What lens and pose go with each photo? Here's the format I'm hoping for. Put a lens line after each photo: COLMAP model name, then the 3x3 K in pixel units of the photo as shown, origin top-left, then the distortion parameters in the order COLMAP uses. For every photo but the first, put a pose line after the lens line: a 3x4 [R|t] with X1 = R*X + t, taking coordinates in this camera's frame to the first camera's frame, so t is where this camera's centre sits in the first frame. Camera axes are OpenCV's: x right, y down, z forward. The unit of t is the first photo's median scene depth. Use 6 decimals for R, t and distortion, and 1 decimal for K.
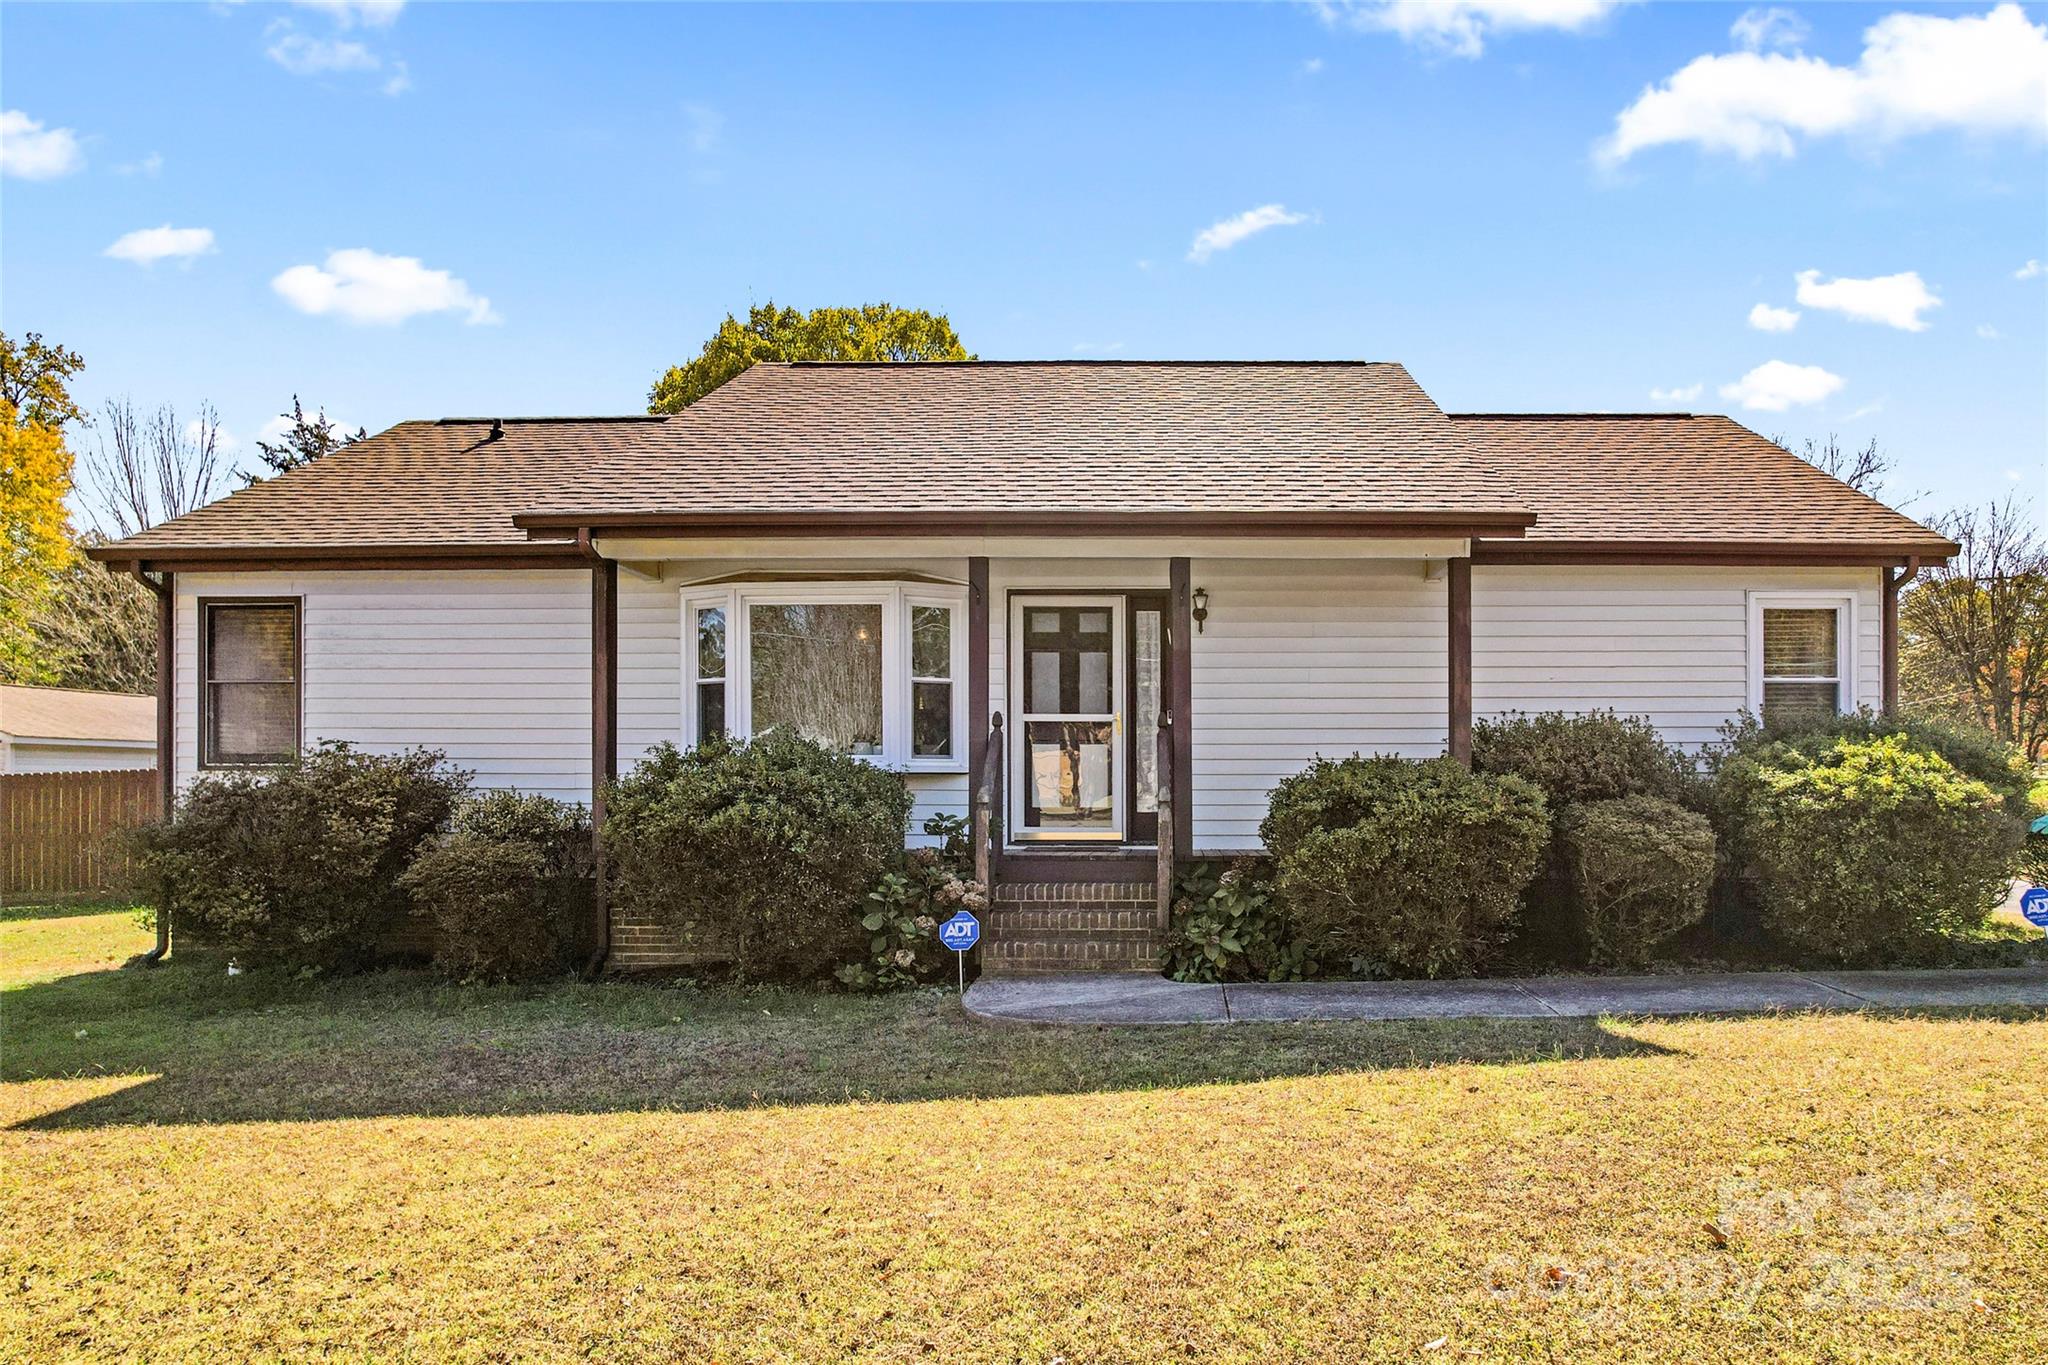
lens RADIAL K [[1325.8, 0, 1024.0], [0, 1325.8, 763.6], [0, 0, 1]] dist [-0.025467, 0.003239]
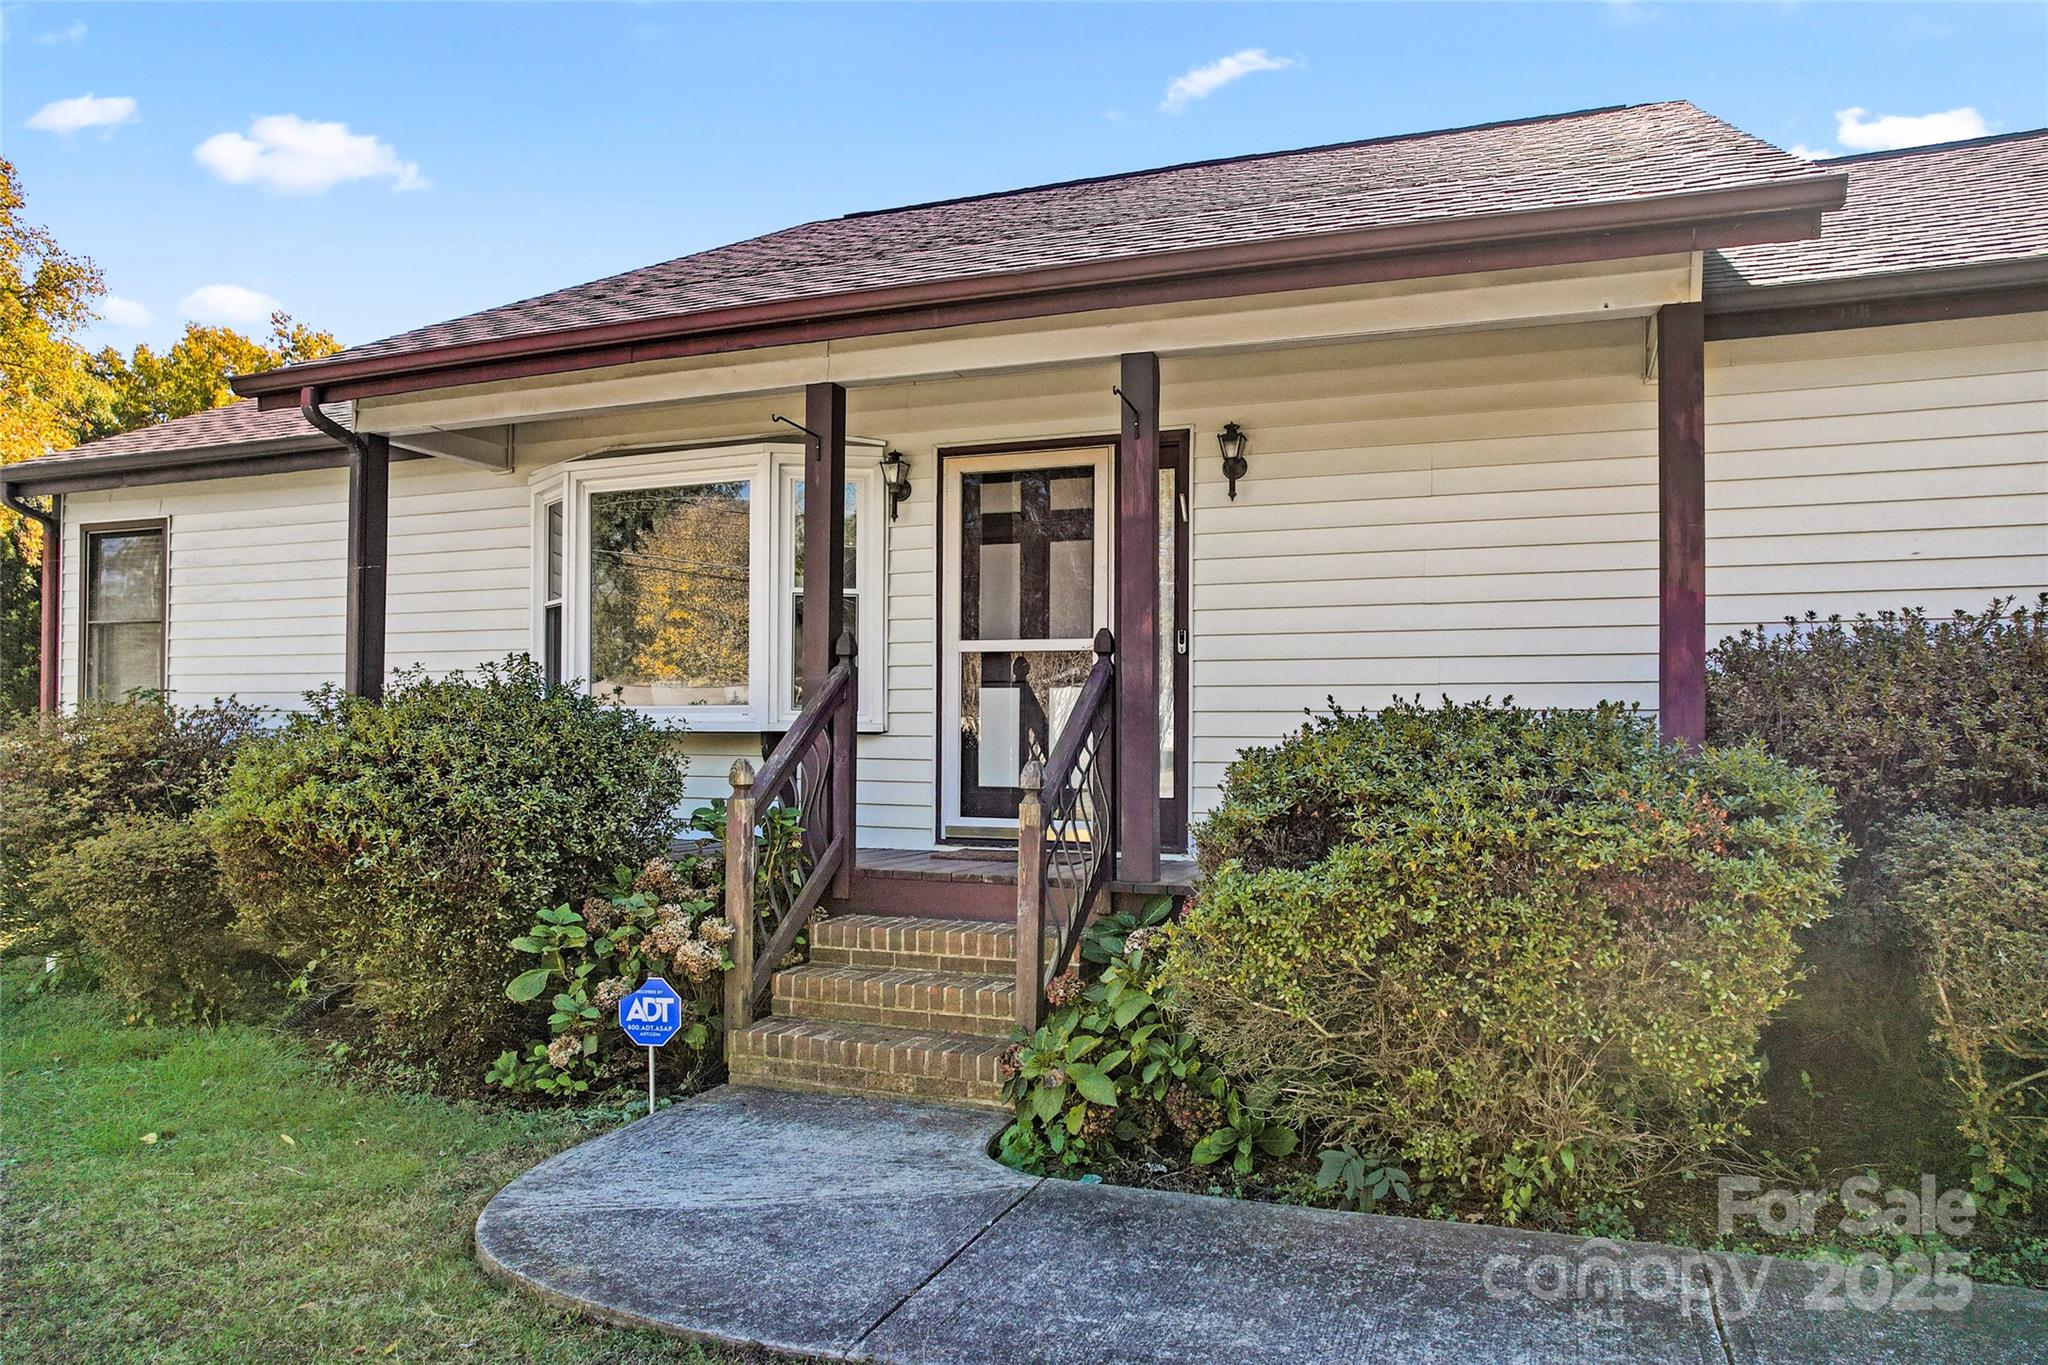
lens RADIAL K [[1186.9, 0, 1084.9], [0, 1186.9, 719.8], [0, 0, 1]] dist [-0.070158, 0.090719]
pose [[0.952771, 0.001705, -0.303686, 0.230935], [-0.000726, 0.999994, 0.003338, -0.001017], [0.303690, -0.002960, 0.952766, 0.471673]]
